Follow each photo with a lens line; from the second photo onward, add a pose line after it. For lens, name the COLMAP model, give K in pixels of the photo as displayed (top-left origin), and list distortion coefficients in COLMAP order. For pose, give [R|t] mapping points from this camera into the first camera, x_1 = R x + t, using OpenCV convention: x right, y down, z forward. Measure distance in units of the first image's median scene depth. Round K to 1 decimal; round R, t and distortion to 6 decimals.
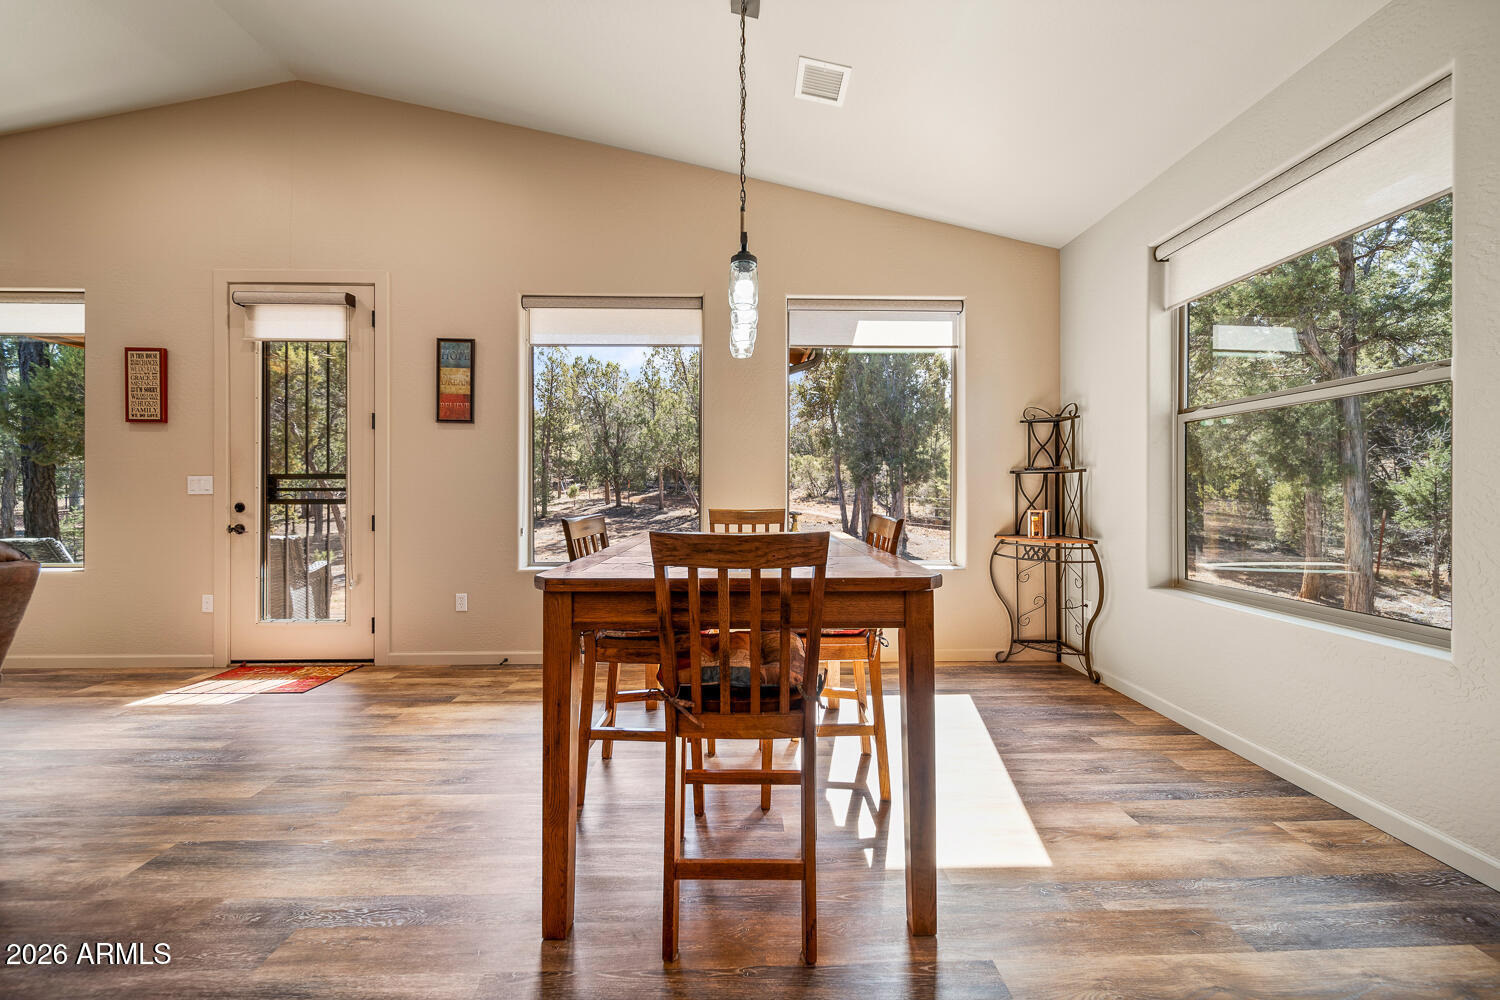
lens RADIAL K [[534.8, 0, 752.7], [0, 534.8, 496.6], [0, 0, 1]] dist [-0.000825, -0.000078]
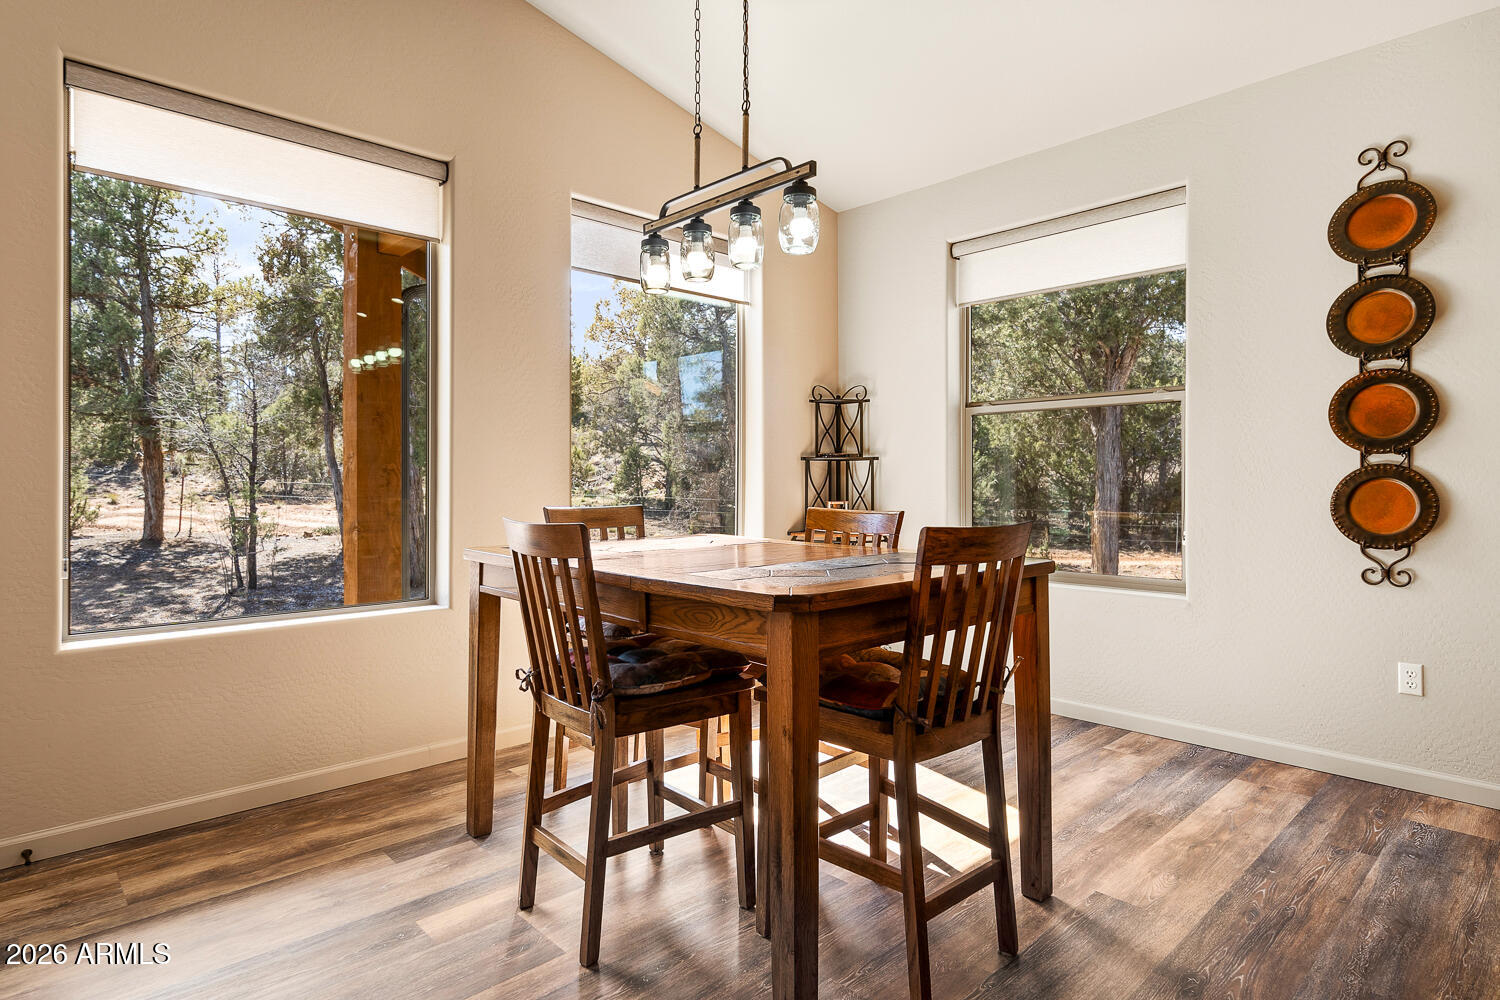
lens RADIAL K [[820.1, 0, 748.8], [0, 820.1, 489.6], [0, 0, 1]] dist [0.002522, 0.000500]
pose [[0.739873, -0.007077, 0.672710, -0.498045], [0.005963, 0.999974, 0.003961, -0.001009], [-0.672720, 0.001081, 0.739896, 0.077850]]
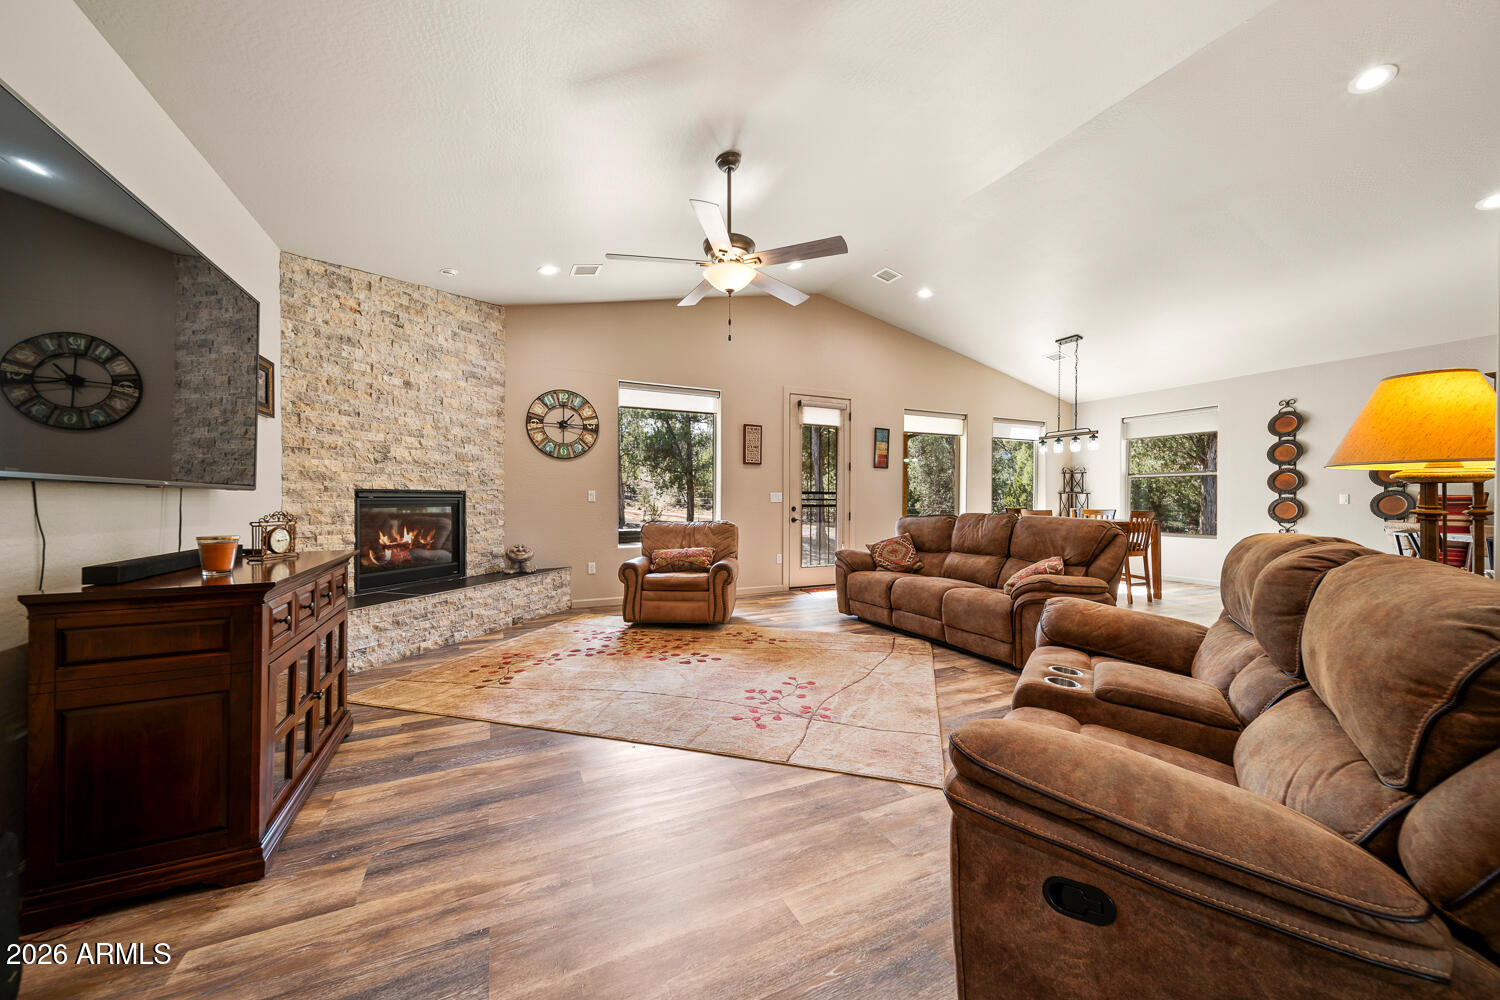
lens RADIAL K [[534.8, 0, 726.6], [0, 534.8, 499.9], [0, 0, 1]] dist [-0.000825, -0.000078]
pose [[0.924505, 0.001824, 0.381165, -1.951527], [0.000285, 0.999985, -0.005476, -0.002284], [-0.381169, 0.005171, 0.924491, -0.721008]]
